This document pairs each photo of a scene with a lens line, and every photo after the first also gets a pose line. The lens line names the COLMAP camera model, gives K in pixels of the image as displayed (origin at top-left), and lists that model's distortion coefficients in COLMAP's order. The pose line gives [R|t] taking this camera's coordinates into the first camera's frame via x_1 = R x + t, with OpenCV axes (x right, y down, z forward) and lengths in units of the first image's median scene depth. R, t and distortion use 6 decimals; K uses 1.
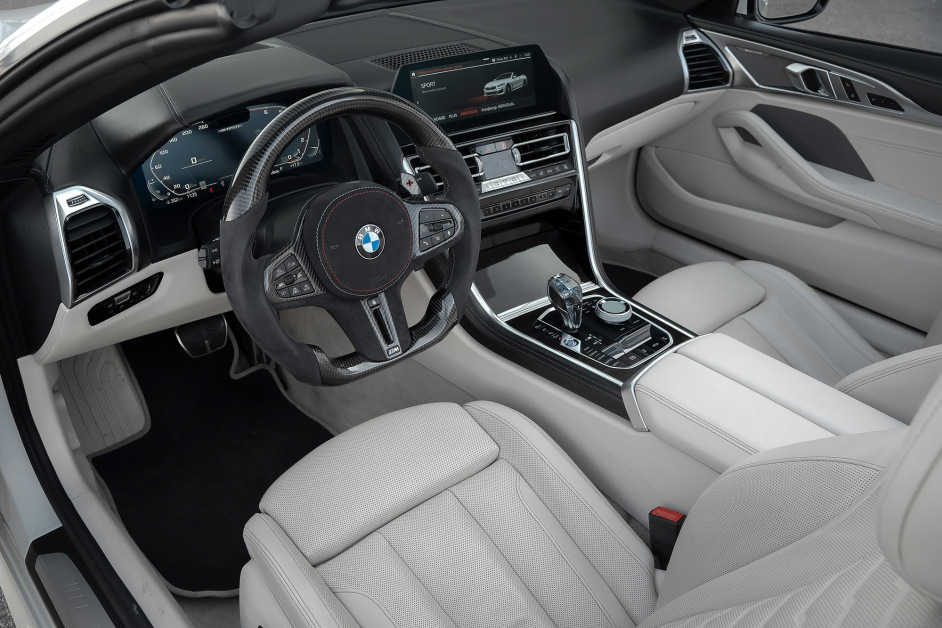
lens RADIAL K [[885.9, 0, 471.0], [0, 885.9, 314.0], [0, 0, 1]] dist [-0.112221, 0.015268]
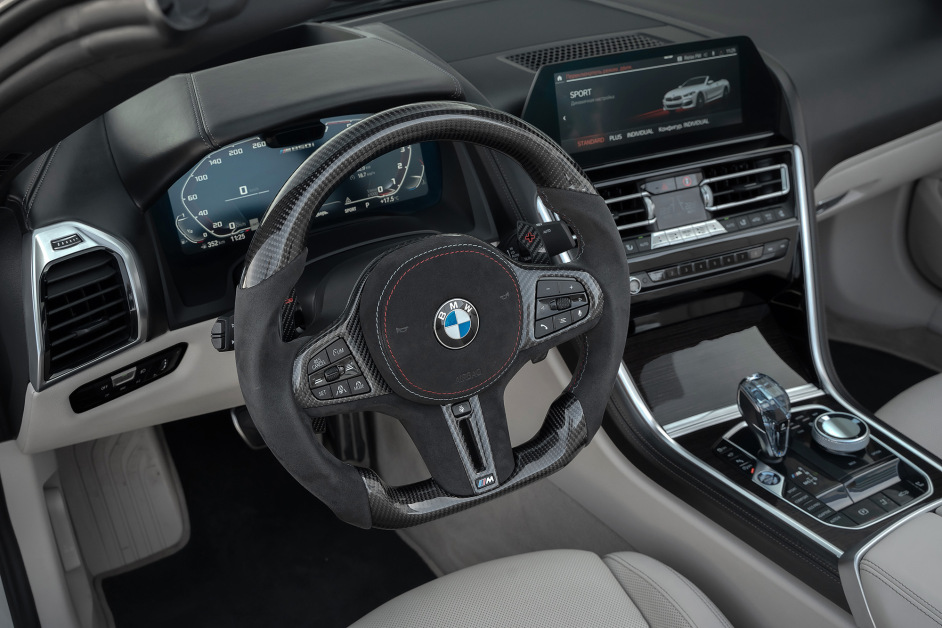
lens RADIAL K [[1155.2, 0, 476.0], [0, 1155.2, 284.1], [0, 0, 1]] dist [0.007333, 0.053115]
pose [[0.979303, 0.049380, -0.196285, 0.059886], [-0.063792, 0.995658, -0.067792, -0.040379], [0.192085, 0.078910, 0.978201, 0.088994]]
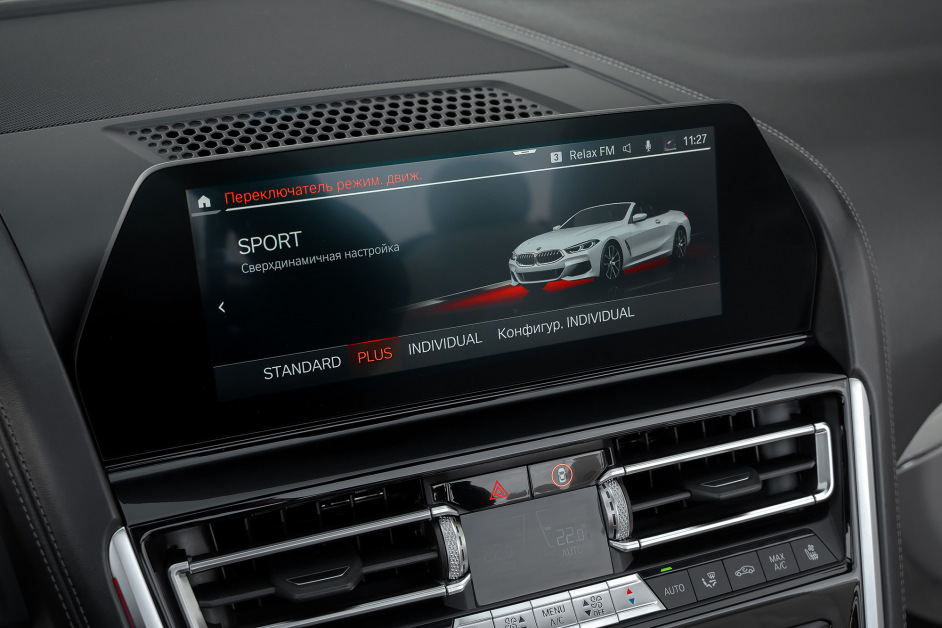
lens RADIAL K [[1272.3, 0, 471.0], [0, 1272.3, 314.0], [0, 0, 1]] dist [-0.001343, 0.006630]
pose [[0.968705, 0.079421, -0.235164, 0.102391], [-0.106015, 0.989049, -0.102675, -0.209418], [0.224434, 0.124392, 0.966517, 0.656353]]
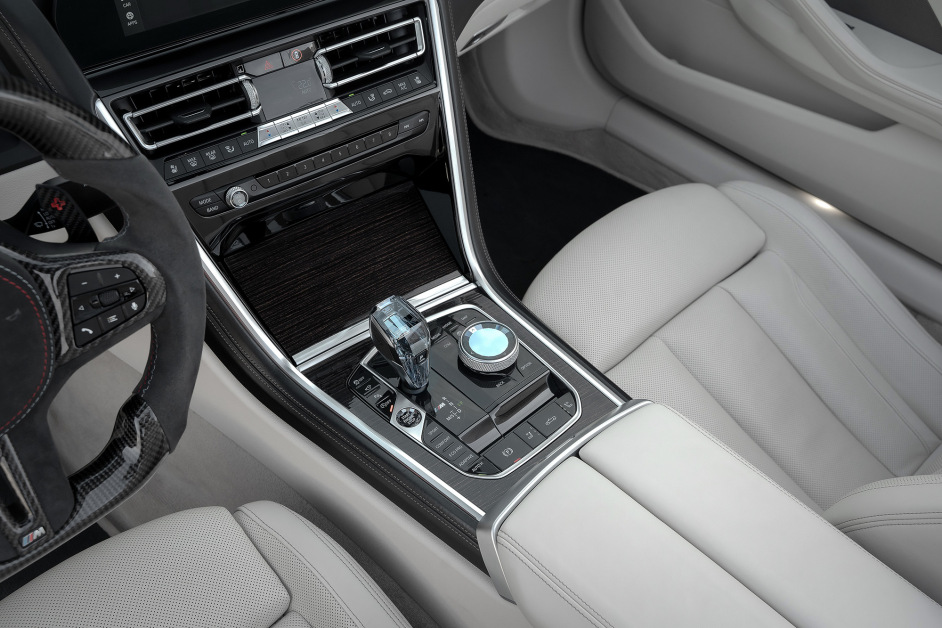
lens RADIAL K [[1113.9, 0, 510.9], [0, 1113.9, 316.9], [0, 0, 1]] dist [0.021692, -0.003383]
pose [[0.998195, -0.014845, 0.058185, 0.137373], [0.001604, 0.975205, 0.221299, -0.197364], [-0.060027, -0.220806, 0.973469, 0.276788]]
